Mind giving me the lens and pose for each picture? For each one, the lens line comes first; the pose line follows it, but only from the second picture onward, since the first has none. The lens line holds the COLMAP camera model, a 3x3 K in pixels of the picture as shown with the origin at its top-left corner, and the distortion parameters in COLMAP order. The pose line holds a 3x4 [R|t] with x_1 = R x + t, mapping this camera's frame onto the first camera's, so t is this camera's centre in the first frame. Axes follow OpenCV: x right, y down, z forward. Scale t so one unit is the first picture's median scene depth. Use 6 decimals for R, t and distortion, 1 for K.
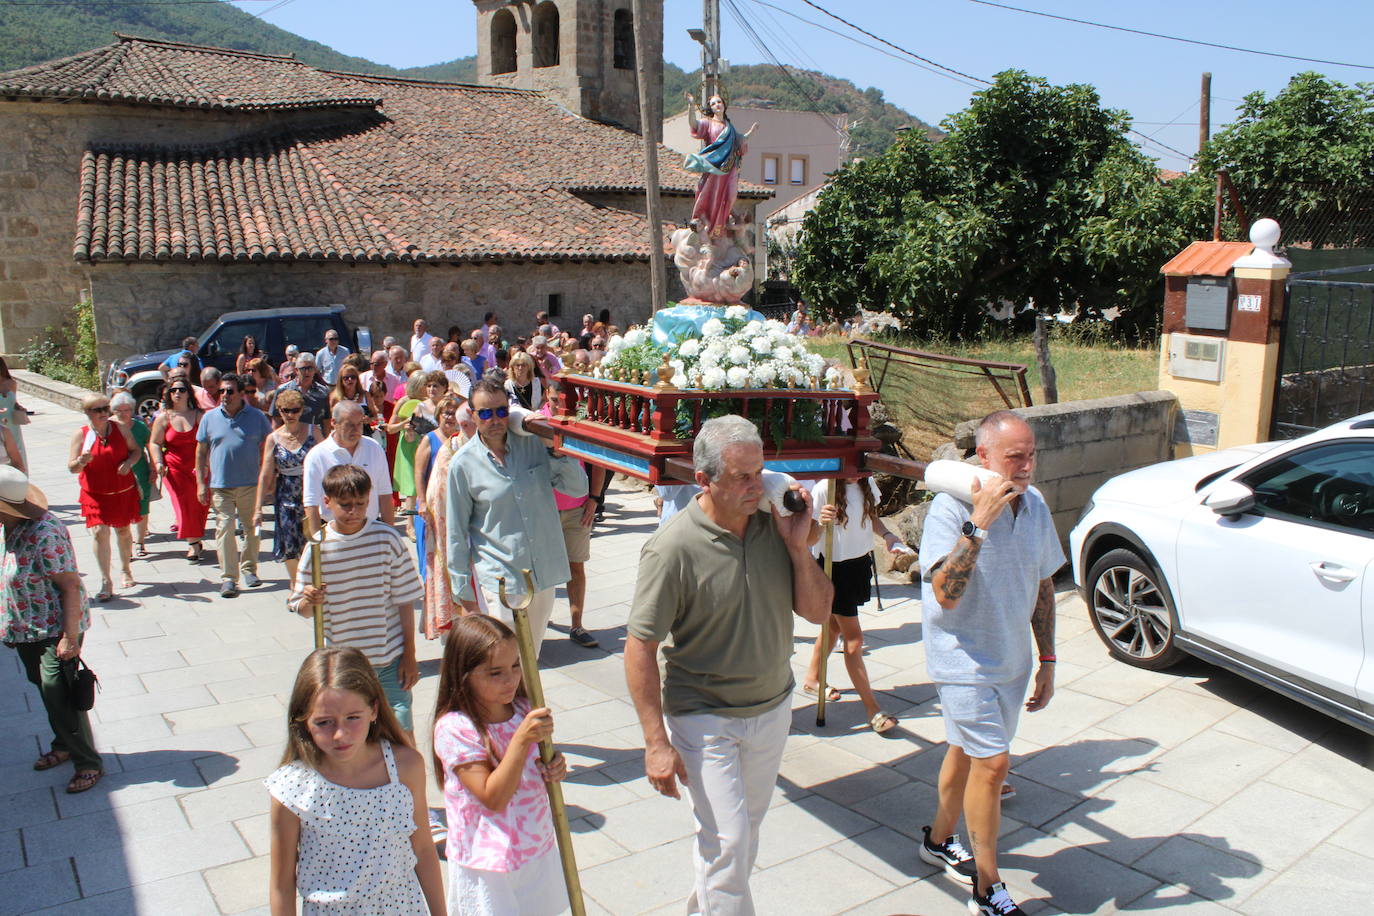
lens RADIAL K [[1148.2, 0, 687.0], [0, 1148.2, 458.0], [0, 0, 1]] dist [-0.169607, 0.154295]
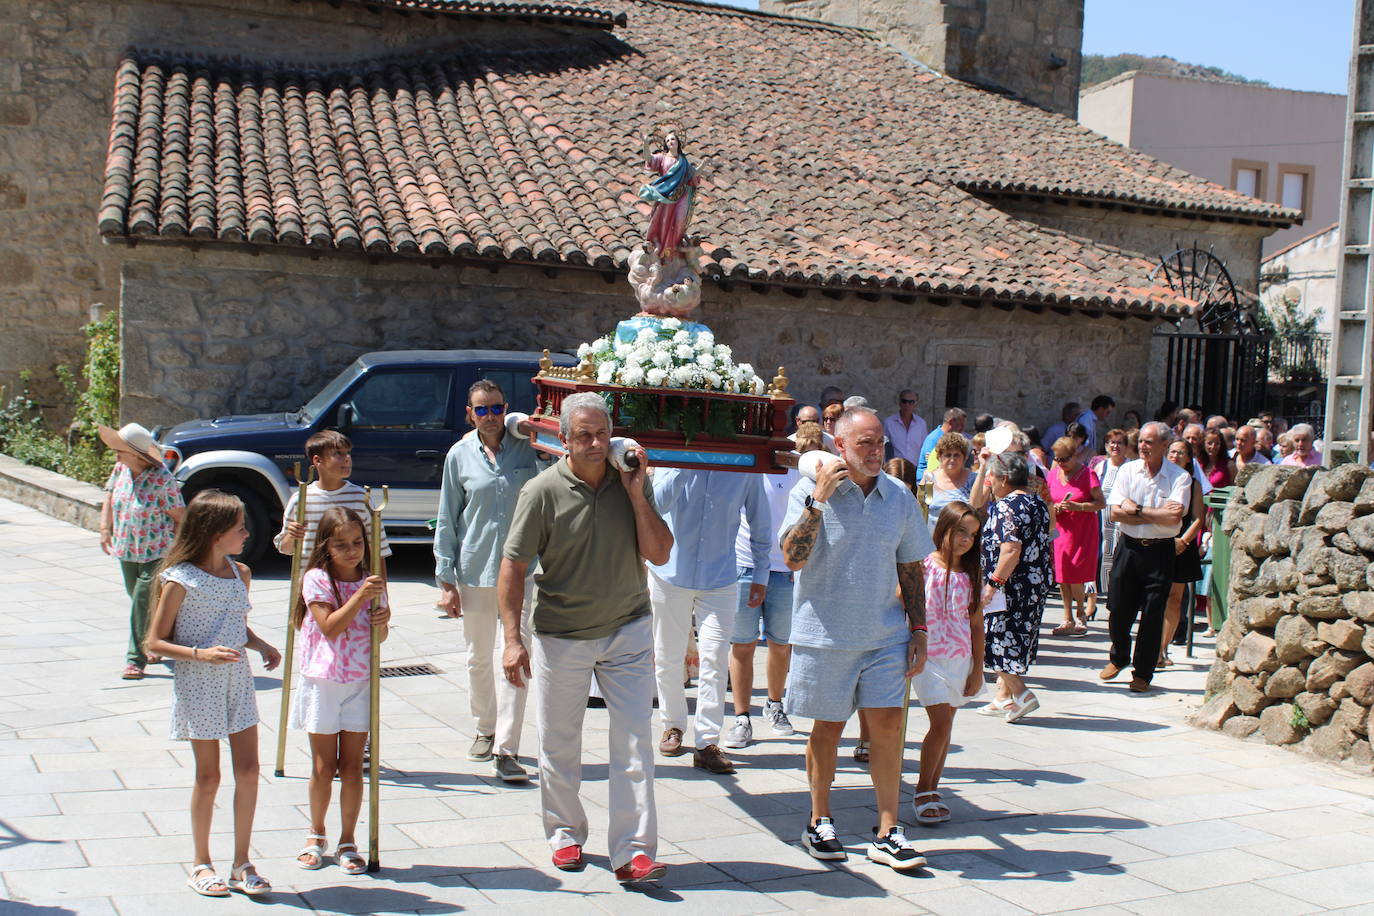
lens RADIAL K [[1818.0, 0, 687.0], [0, 1818.0, 458.0], [0, 0, 1]] dist [-0.091112, 0.166317]
pose [[0.987197, 0.053532, -0.150257, -0.122408], [-0.070935, 0.991064, -0.112965, 0.003599], [0.142867, 0.122177, 0.982172, 0.177268]]
